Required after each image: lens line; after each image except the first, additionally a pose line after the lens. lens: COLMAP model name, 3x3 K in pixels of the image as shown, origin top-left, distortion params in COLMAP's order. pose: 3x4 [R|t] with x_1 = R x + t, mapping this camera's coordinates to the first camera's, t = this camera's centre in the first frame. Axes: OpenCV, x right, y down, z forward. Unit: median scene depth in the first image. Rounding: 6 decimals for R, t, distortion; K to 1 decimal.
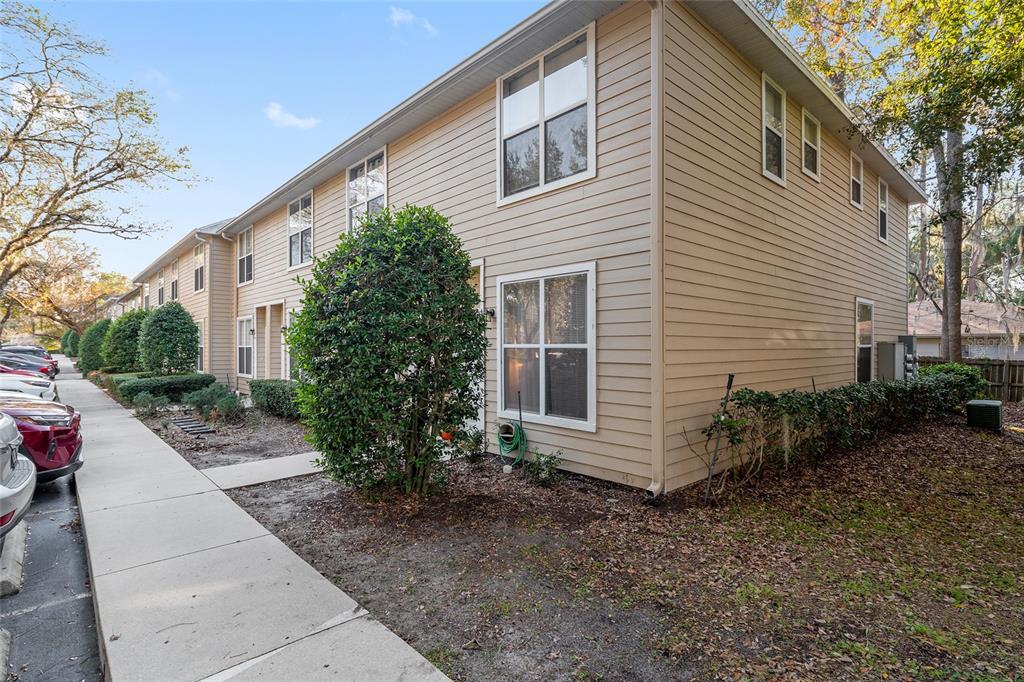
lens RADIAL K [[495.4, 0, 514.0], [0, 495.4, 343.4], [0, 0, 1]] dist [-0.003941, -0.000378]
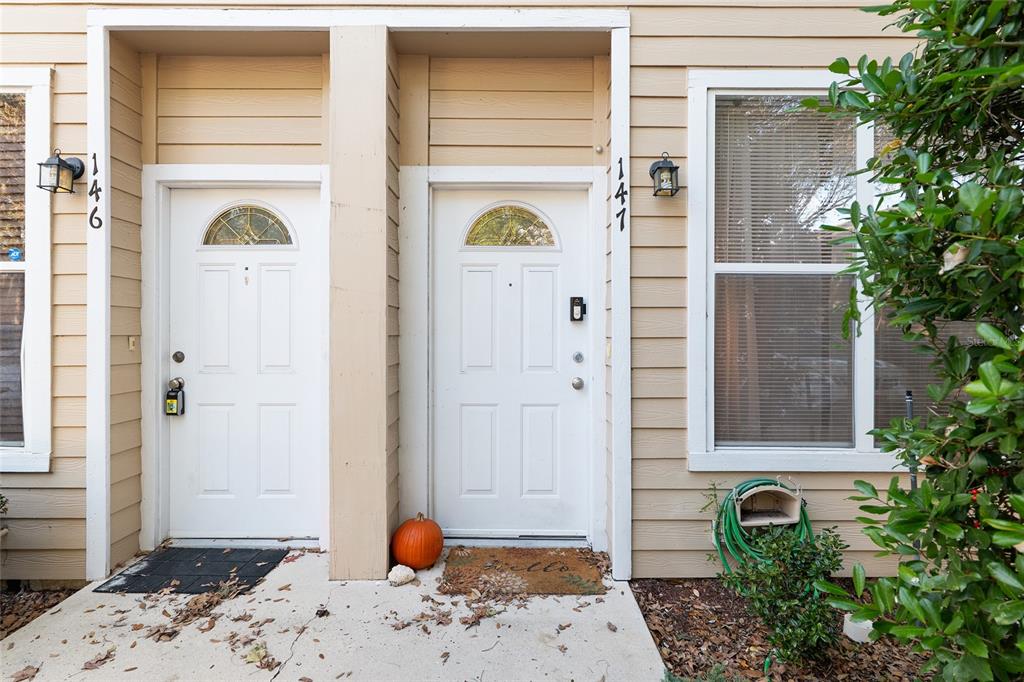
lens RADIAL K [[526.0, 0, 510.2], [0, 526.0, 323.4], [0, 0, 1]] dist [-0.002327, 0.000413]
pose [[0.677936, 0.013271, 0.735001, -0.466357], [-0.006587, 0.999907, -0.011979, 0.059392], [-0.735091, 0.003280, 0.677960, 1.002715]]
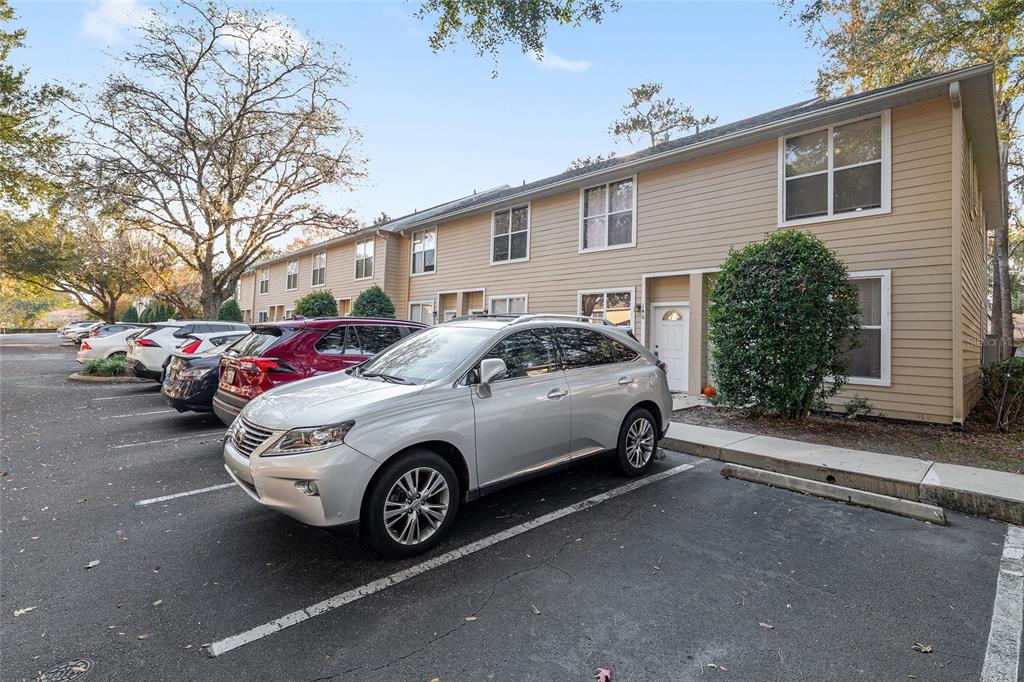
lens RADIAL K [[453.4, 0, 508.4], [0, 453.4, 347.2], [0, 0, 1]] dist [-0.000469, -0.000132]
pose [[0.999603, 0.018790, 0.020978, -0.973915], [-0.019557, 0.999125, 0.036962, 0.035207], [-0.020265, -0.037357, 0.999096, -0.313075]]
